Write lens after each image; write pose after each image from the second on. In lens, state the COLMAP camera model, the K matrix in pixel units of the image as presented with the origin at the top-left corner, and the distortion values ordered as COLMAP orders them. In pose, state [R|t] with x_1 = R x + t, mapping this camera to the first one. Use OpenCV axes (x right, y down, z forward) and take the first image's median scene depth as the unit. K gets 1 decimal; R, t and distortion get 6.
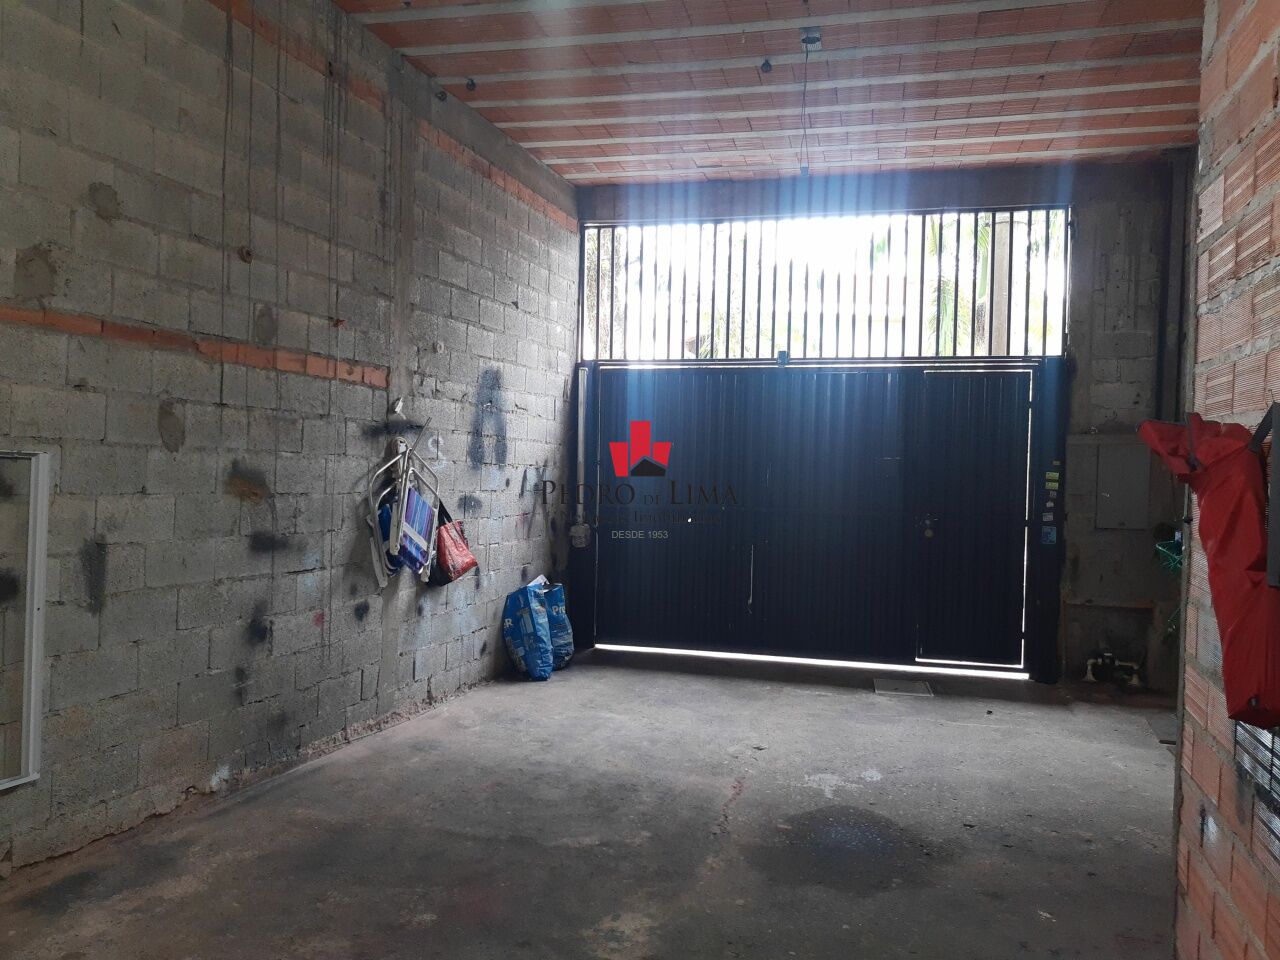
lens RADIAL K [[961.3, 0, 641.6], [0, 961.3, 477.4], [0, 0, 1]] dist [-0.001120, -0.021644]
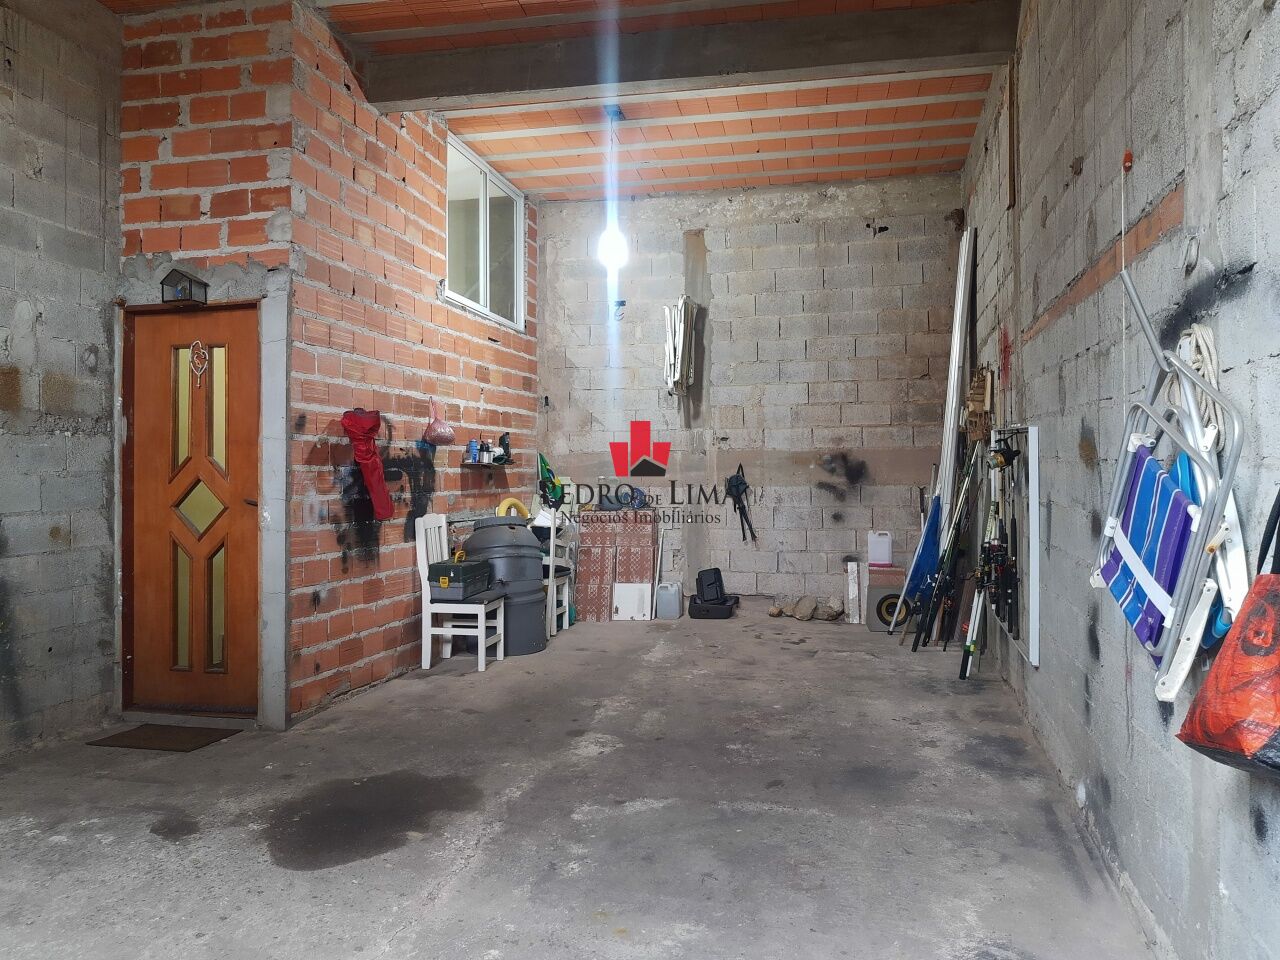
lens RADIAL K [[961.3, 0, 641.1], [0, 961.3, 475.5], [0, 0, 1]] dist [-0.001120, -0.021644]
pose [[-0.998232, -0.020777, -0.055689, 0.001332], [-0.021749, 0.999620, 0.016919, 0.028412], [0.055317, 0.018100, -0.998305, 2.053608]]
